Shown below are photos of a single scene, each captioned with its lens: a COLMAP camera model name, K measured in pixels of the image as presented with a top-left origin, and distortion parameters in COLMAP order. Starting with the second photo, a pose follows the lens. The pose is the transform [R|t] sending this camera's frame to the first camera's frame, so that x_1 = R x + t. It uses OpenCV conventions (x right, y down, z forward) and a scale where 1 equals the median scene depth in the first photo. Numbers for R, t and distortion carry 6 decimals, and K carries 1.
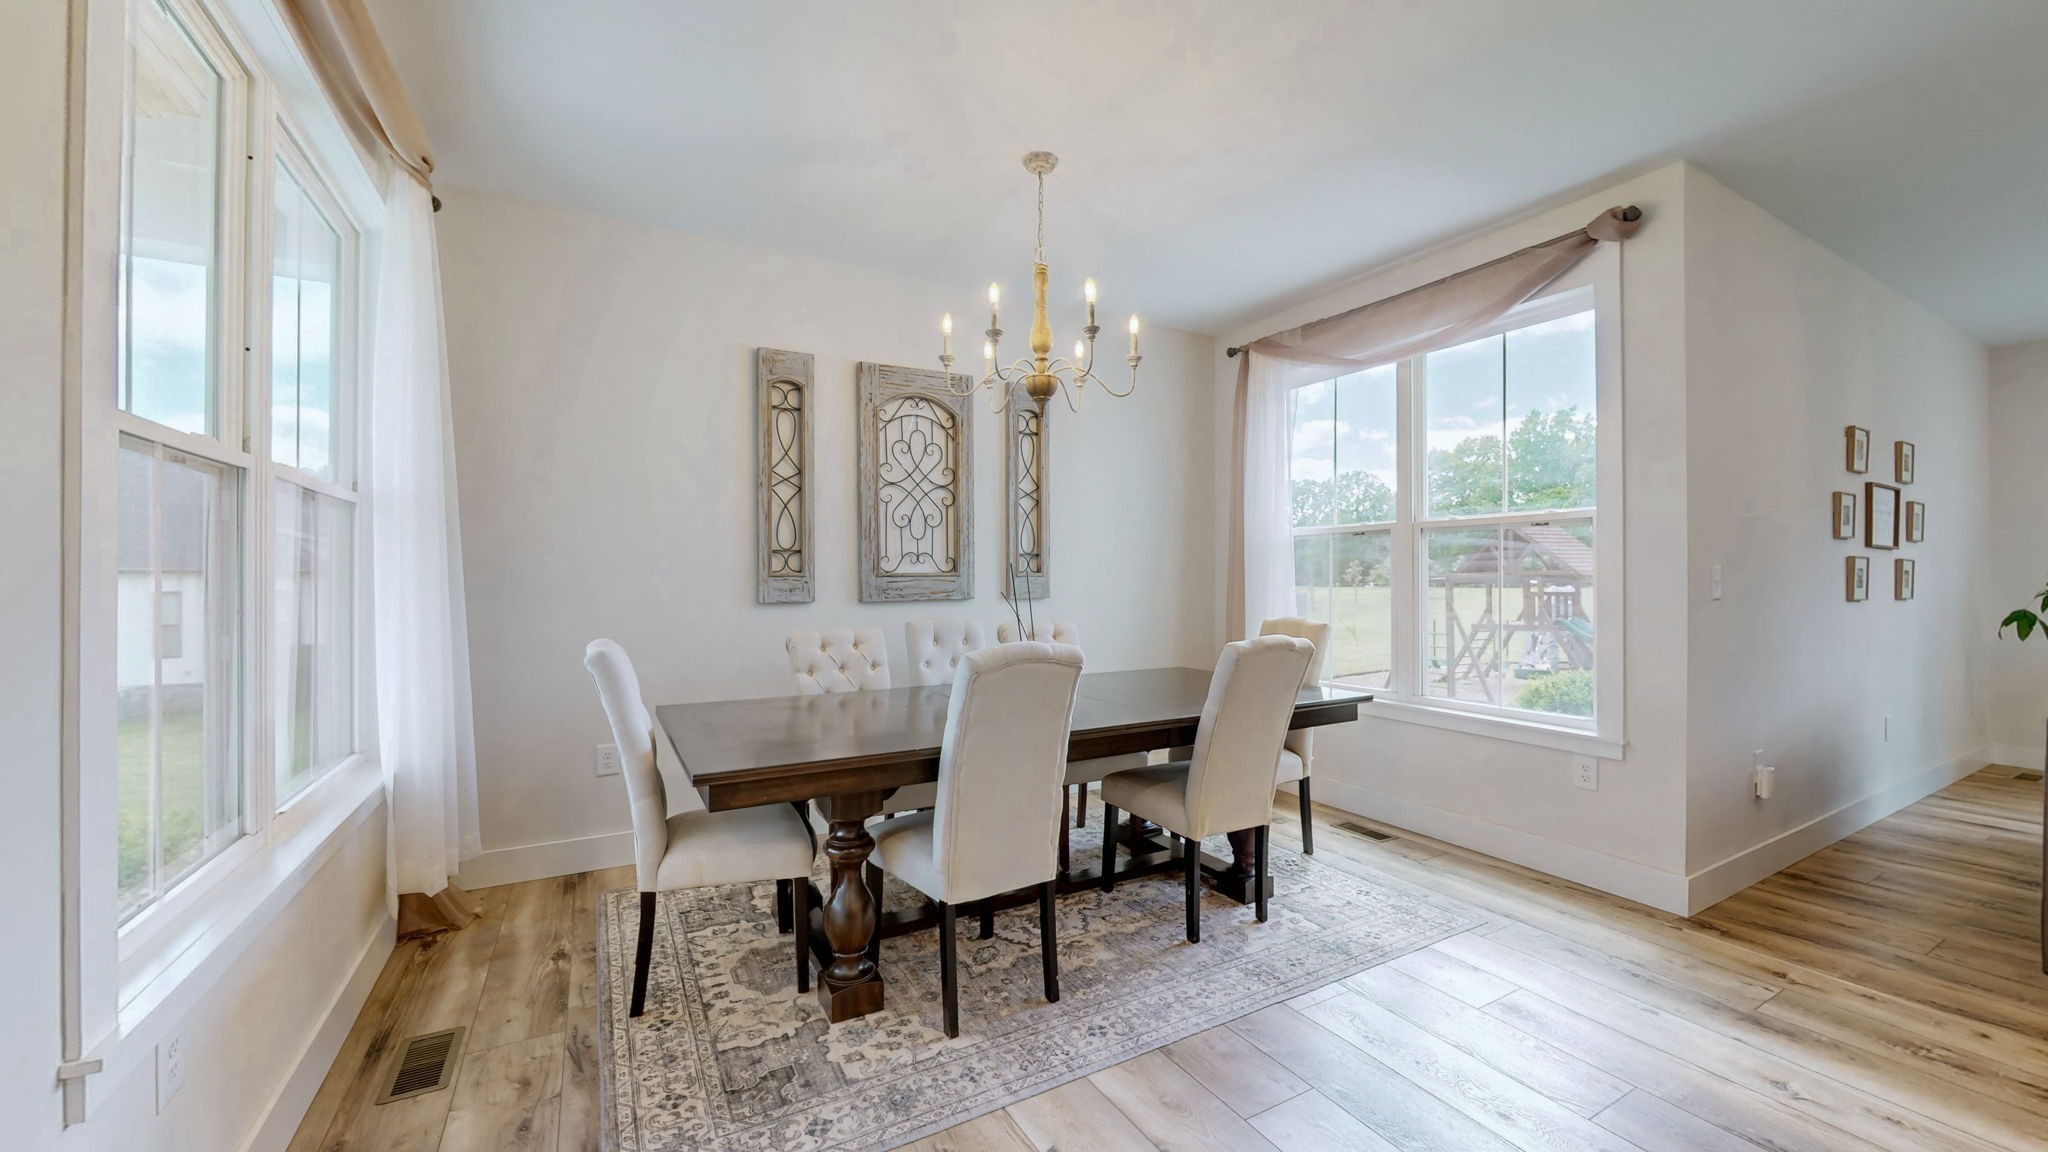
lens RADIAL K [[765.4, 0, 1021.7], [0, 765.4, 577.7], [0, 0, 1]] dist [-0.005576, 0.000110]
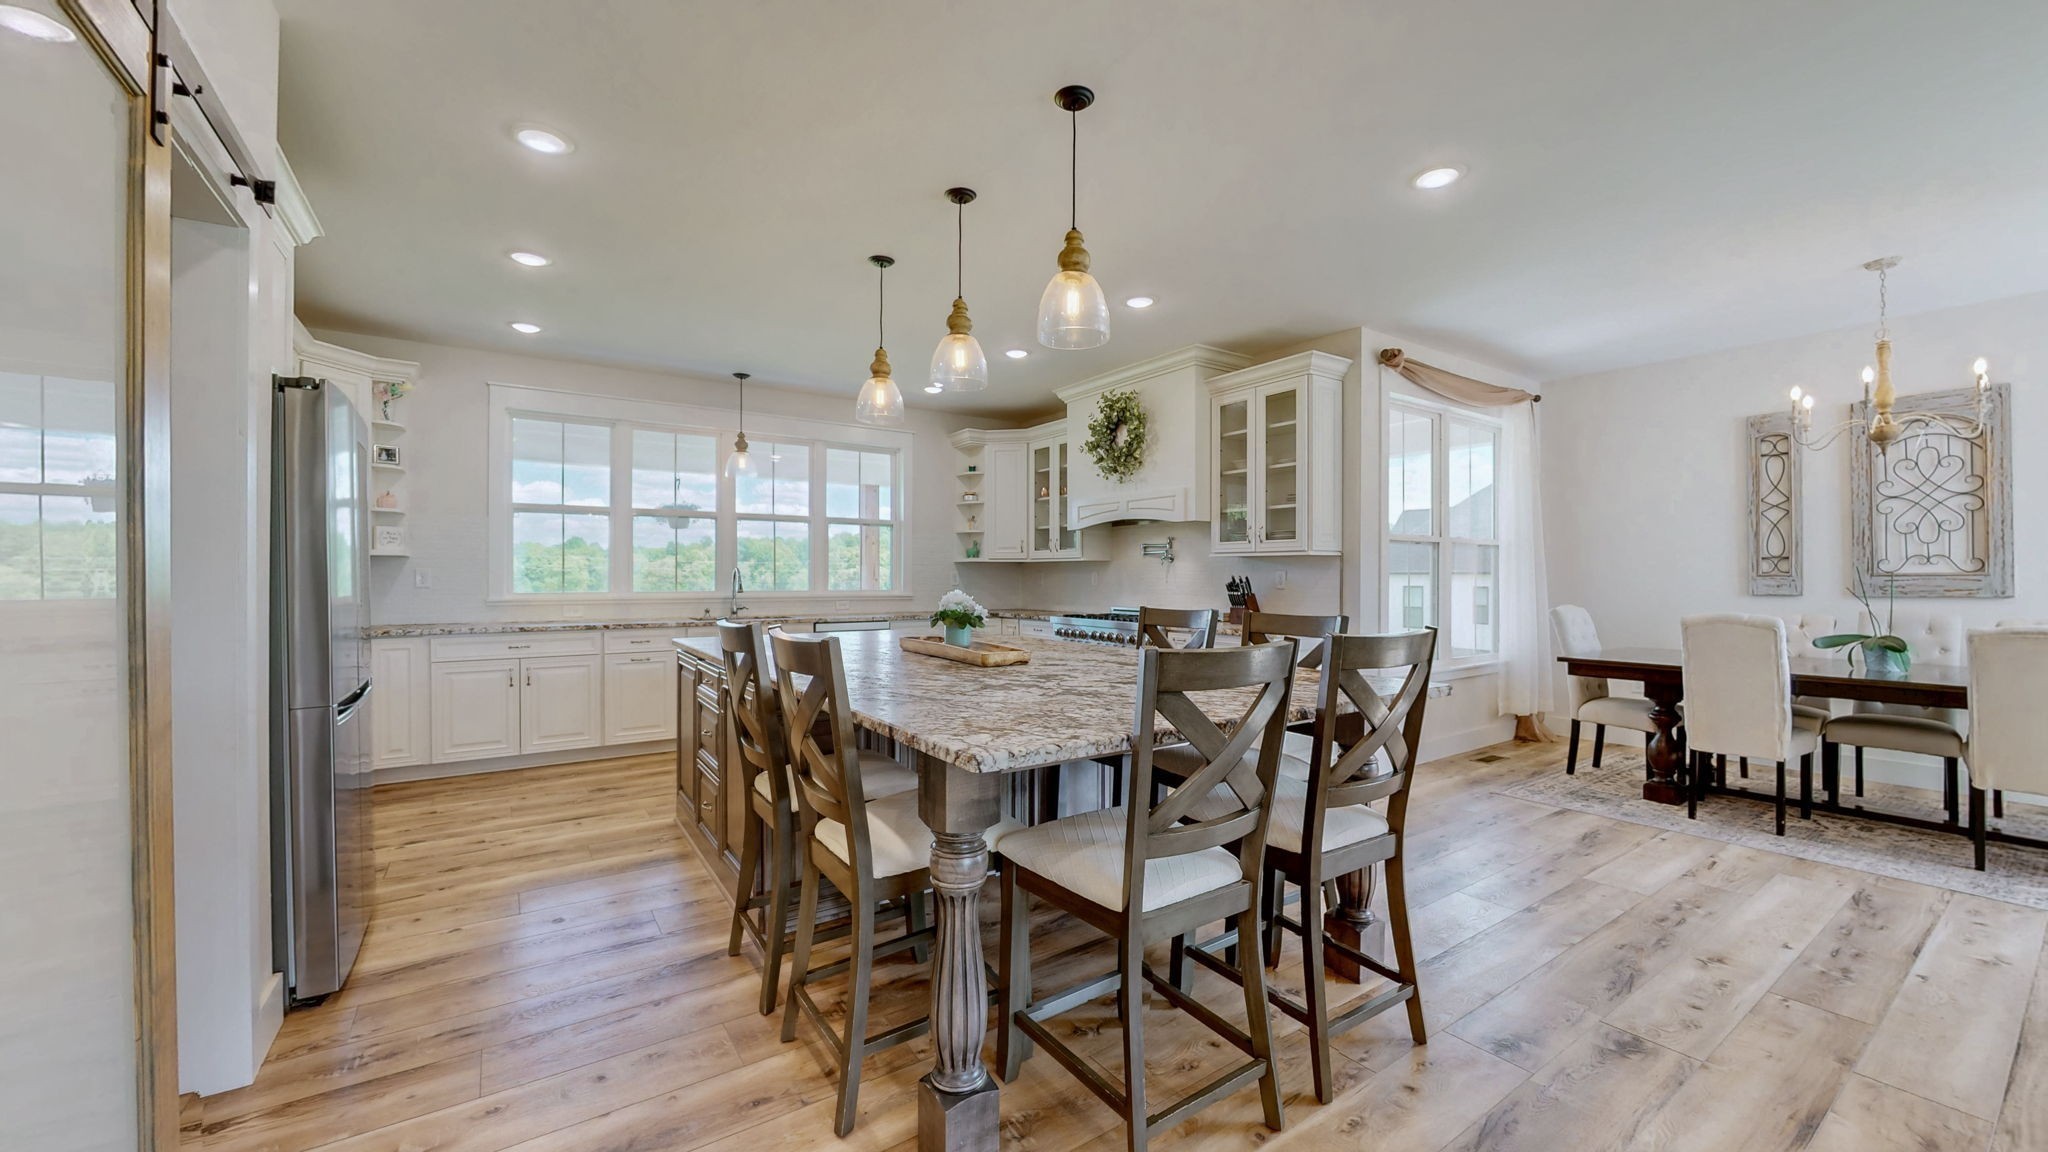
lens RADIAL K [[765.4, 0, 1021.7], [0, 765.4, 577.7], [0, 0, 1]] dist [-0.005576, 0.000110]
pose [[0.081179, 0.001939, -0.996698, 0.949882], [0.003114, 0.999993, 0.002199, -0.005889], [0.996695, -0.003282, 0.081172, -0.468643]]
